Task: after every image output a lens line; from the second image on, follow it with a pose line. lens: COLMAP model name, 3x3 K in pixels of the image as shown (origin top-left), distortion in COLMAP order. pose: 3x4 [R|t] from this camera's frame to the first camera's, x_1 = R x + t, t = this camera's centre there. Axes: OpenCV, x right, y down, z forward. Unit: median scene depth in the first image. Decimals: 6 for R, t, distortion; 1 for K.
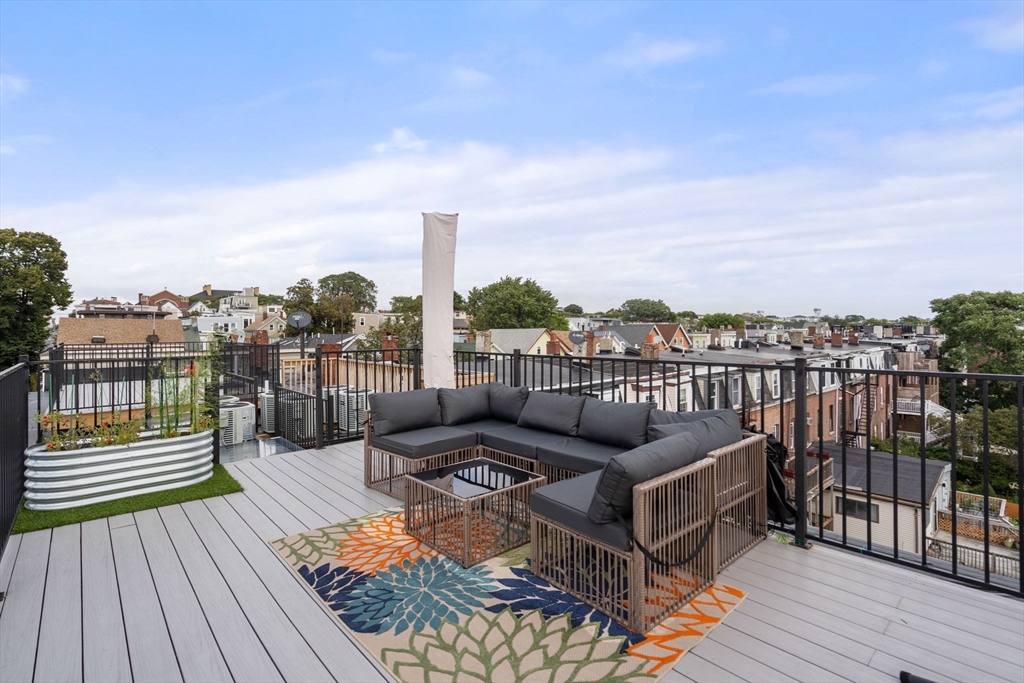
lens RADIAL K [[480.3, 0, 511.1], [0, 480.3, 335.2], [0, 0, 1]] dist [0.001452, 0.000622]
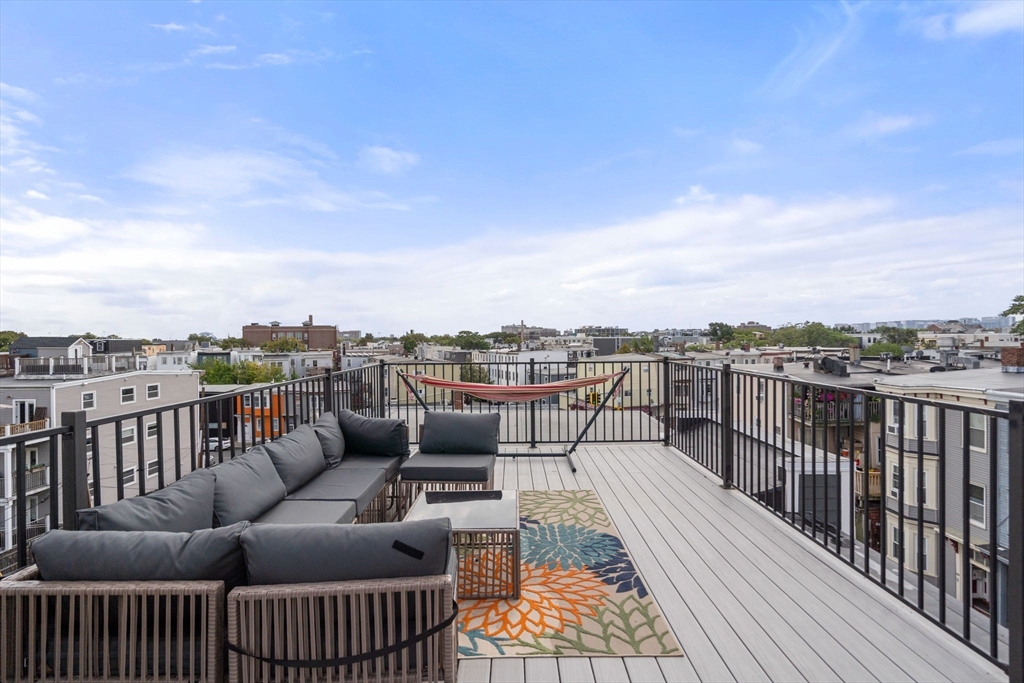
lens RADIAL K [[480.3, 0, 511.1], [0, 480.3, 335.2], [0, 0, 1]] dist [0.001452, 0.000622]
pose [[-0.740916, 0.015697, 0.671414, -0.898846], [0.015398, 0.999861, -0.006383, -0.036671], [-0.671421, 0.005609, -0.741055, 1.900226]]
